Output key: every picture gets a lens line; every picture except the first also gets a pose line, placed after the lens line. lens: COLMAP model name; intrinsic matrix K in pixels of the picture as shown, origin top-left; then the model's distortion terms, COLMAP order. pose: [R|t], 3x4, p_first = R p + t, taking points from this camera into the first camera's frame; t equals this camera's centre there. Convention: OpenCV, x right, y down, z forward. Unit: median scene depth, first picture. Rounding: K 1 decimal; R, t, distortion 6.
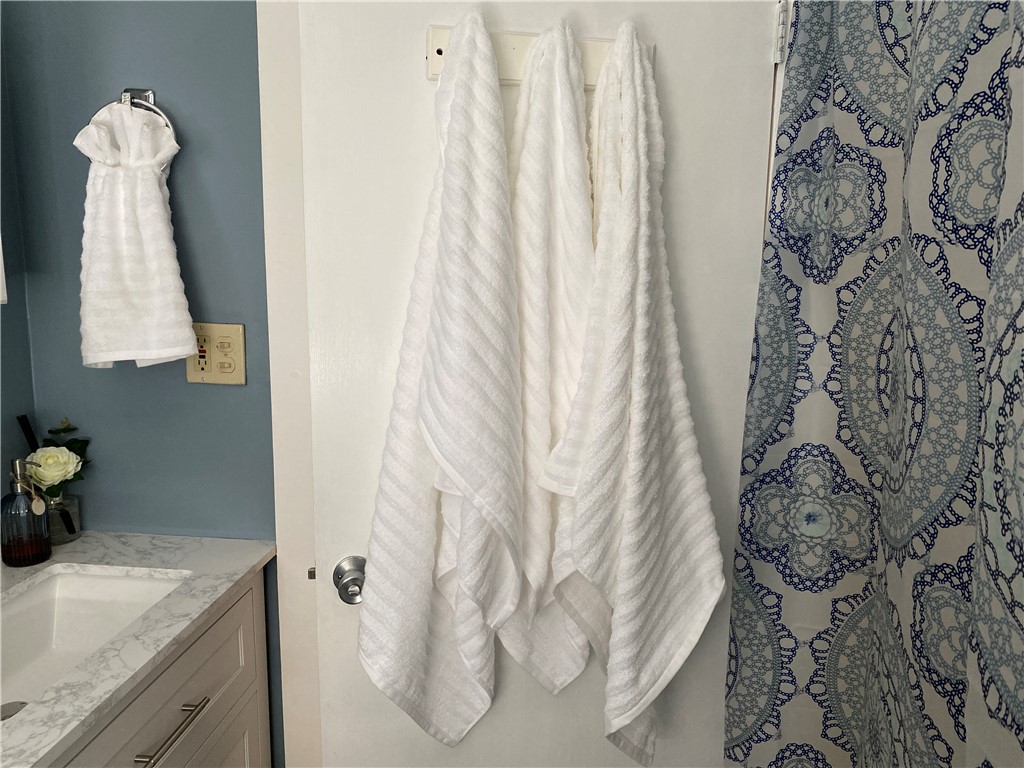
lens RADIAL K [[774.1, 0, 503.6], [0, 774.1, 386.2], [0, 0, 1]] dist [0.064818, -0.095689]
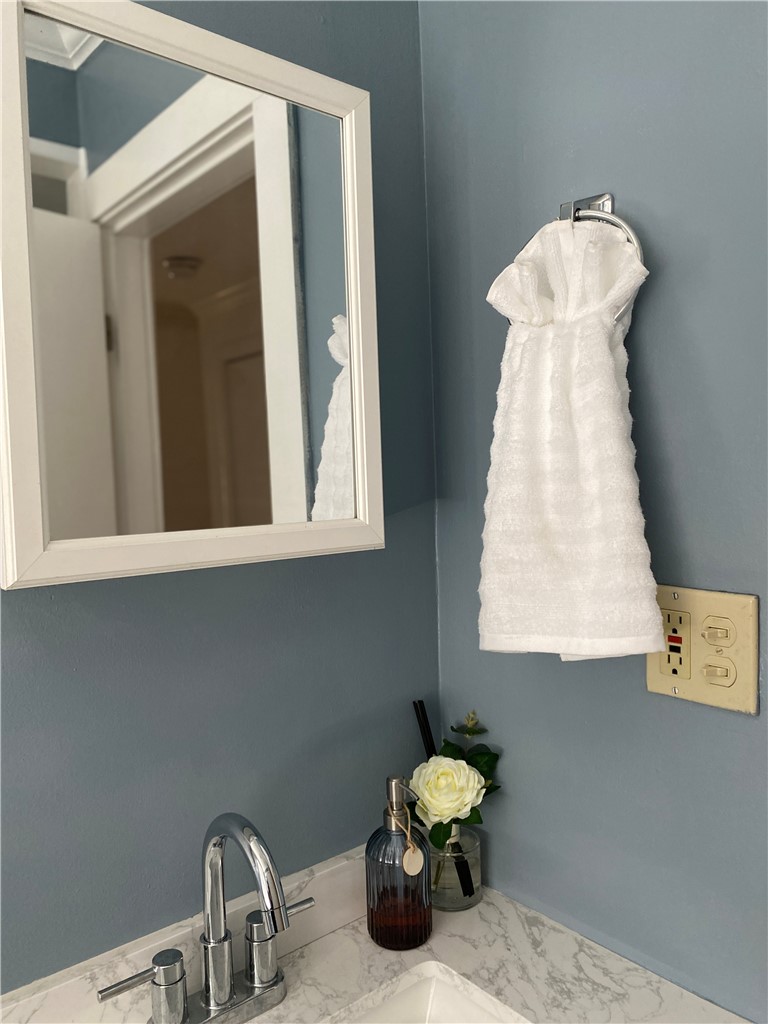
lens RADIAL K [[774.1, 0, 383.7], [0, 774.1, 508.9], [0, 0, 1]] dist [0.064818, -0.095689]
pose [[0.734303, -0.003562, -0.678812, -0.175428], [-0.074808, 0.993471, -0.086137, -0.077047], [0.674687, 0.114031, 0.729242, 0.483282]]
